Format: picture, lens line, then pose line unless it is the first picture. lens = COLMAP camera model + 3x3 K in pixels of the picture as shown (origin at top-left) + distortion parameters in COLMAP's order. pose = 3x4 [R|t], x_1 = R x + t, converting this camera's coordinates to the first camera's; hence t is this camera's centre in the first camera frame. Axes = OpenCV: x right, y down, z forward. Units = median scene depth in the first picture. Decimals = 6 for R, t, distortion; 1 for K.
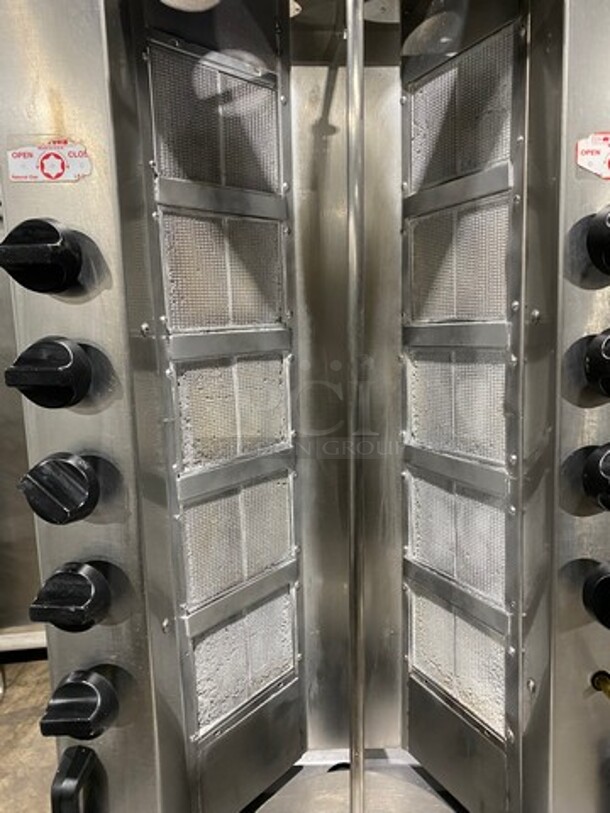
lens RADIAL K [[618.2, 0, 312.8], [0, 618.2, 403.5], [0, 0, 1]] dist [0.023302, -0.009496]
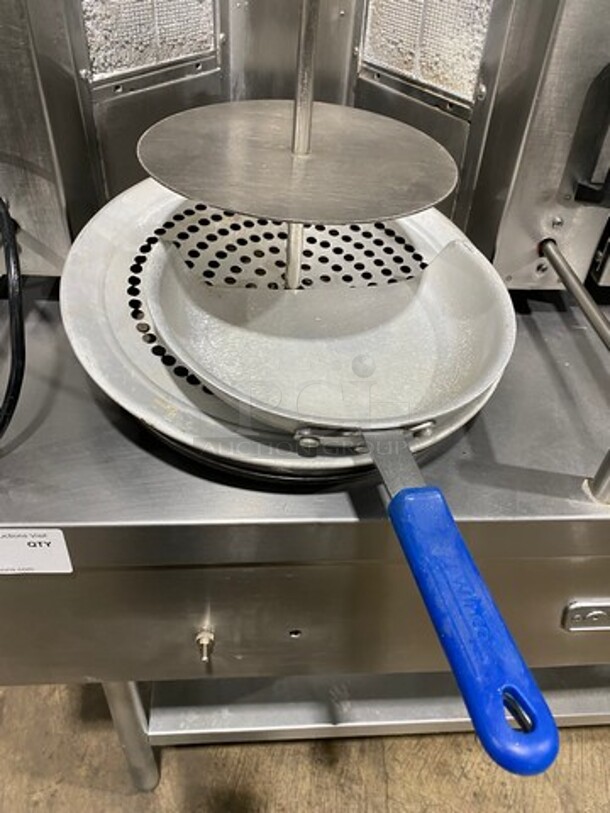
lens RADIAL K [[614.0, 0, 319.1], [0, 614.0, 408.4], [0, 0, 1]] dist [0.096204, -0.168742]
pose [[0.989572, -0.002475, 0.144021, -0.017150], [-0.076368, 0.838745, 0.539143, 0.432716], [-0.122131, -0.544520, 0.829809, 0.101402]]
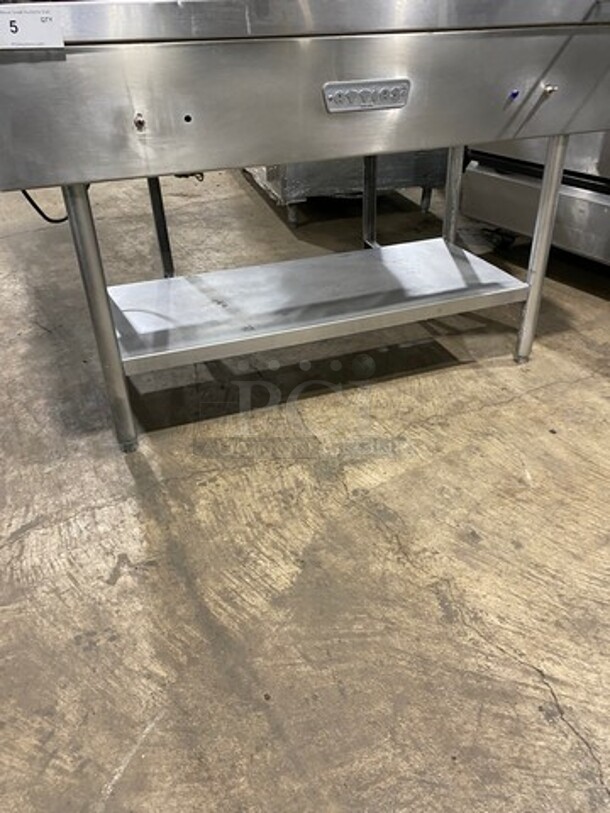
lens RADIAL K [[618.2, 0, 312.8], [0, 618.2, 403.5], [0, 0, 1]] dist [0.023302, -0.009496]
pose [[0.925339, -0.207550, 0.317287, -0.244760], [0.069324, 0.915370, 0.396601, 1.088671], [-0.372750, -0.344995, 0.861415, -0.913520]]
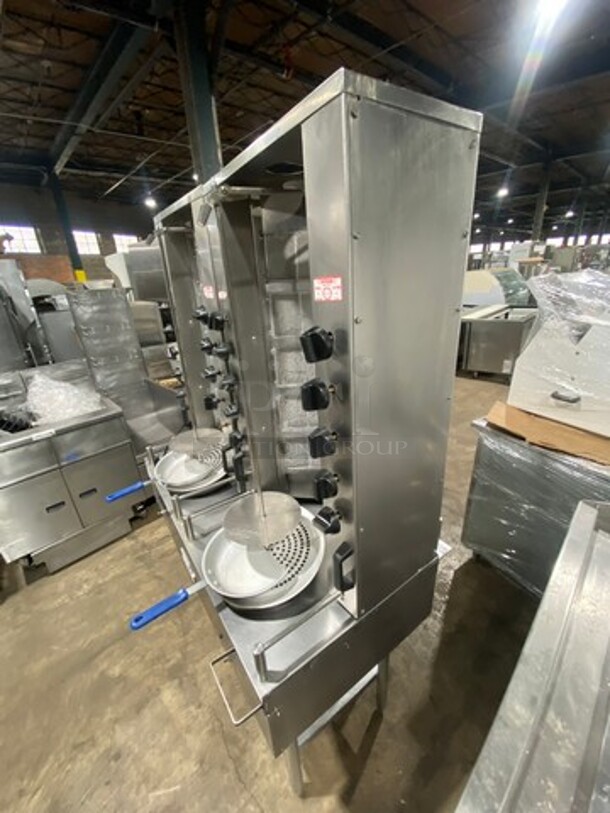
lens RADIAL K [[326.7, 0, 305.0], [0, 326.7, 406.5], [0, 0, 1]] dist [0.021268, -0.020067]
pose [[0.606237, 0.294746, -0.738649, 1.806940], [-0.091881, 0.948524, 0.303083, -0.280092], [0.789959, -0.115872, 0.602112, 0.109520]]
